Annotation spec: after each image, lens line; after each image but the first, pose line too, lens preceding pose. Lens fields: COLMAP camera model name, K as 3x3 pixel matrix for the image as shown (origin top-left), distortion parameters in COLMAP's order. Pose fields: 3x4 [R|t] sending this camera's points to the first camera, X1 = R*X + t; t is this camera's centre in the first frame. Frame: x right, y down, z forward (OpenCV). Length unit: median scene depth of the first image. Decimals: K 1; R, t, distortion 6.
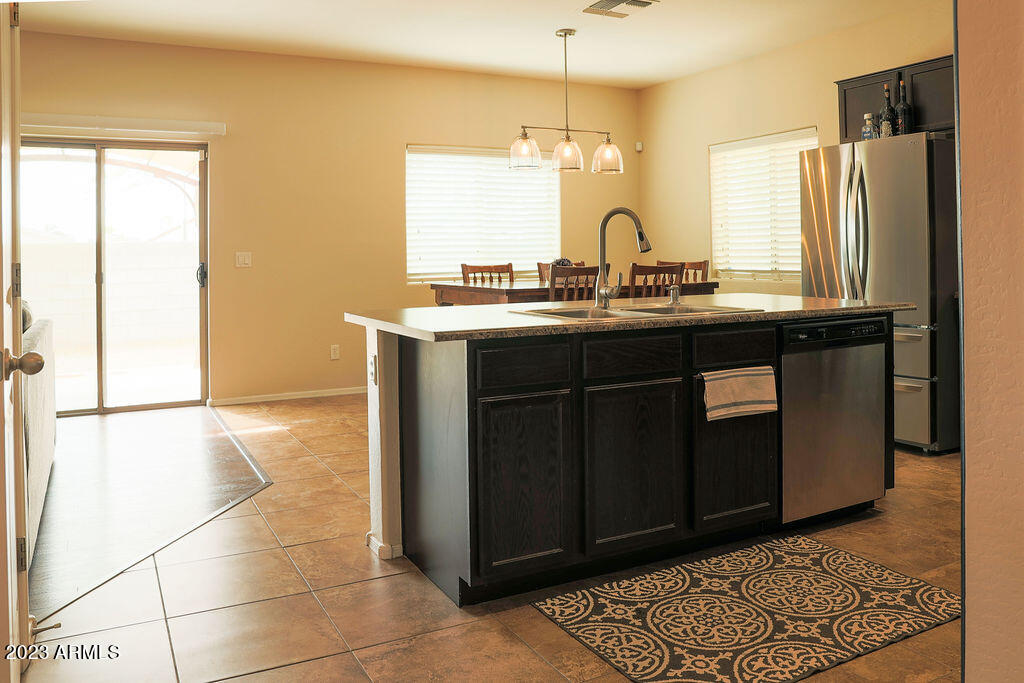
lens RADIAL K [[686.1, 0, 511.4], [0, 686.1, 339.3], [0, 0, 1]] dist [0.000721, 0.003131]
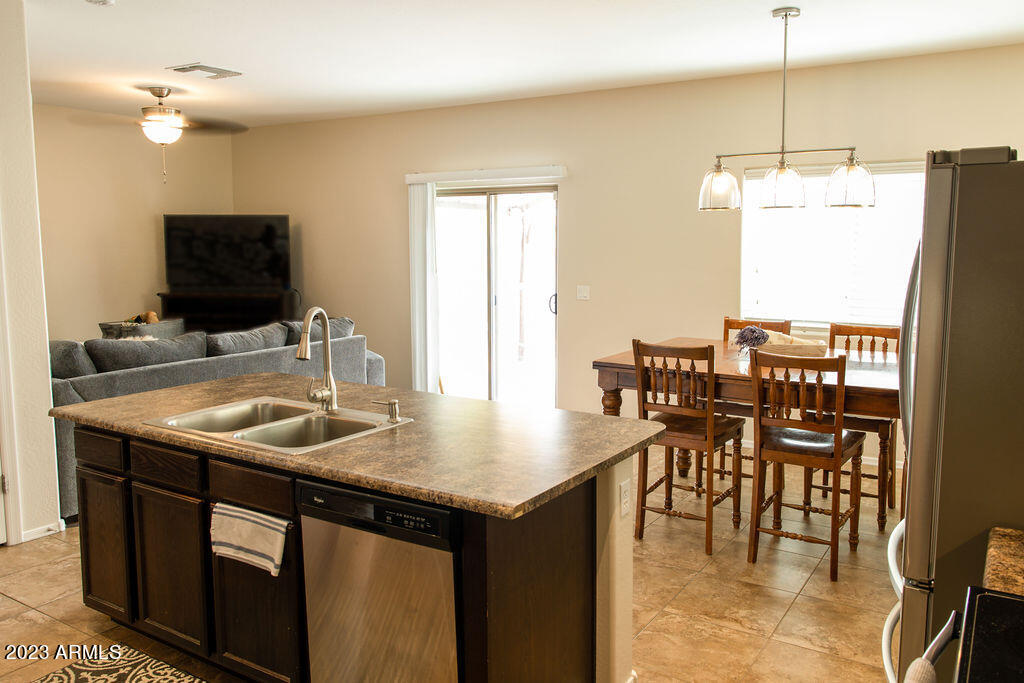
lens RADIAL K [[713.7, 0, 512.0], [0, 713.7, 341.5], [0, 0, 1]] dist [-0.001305, -0.003071]
pose [[0.575342, 0.121393, -0.808855, 0.774614], [-0.110968, 0.991366, 0.069852, -0.172755], [0.810351, 0.049568, 0.583845, 0.450680]]
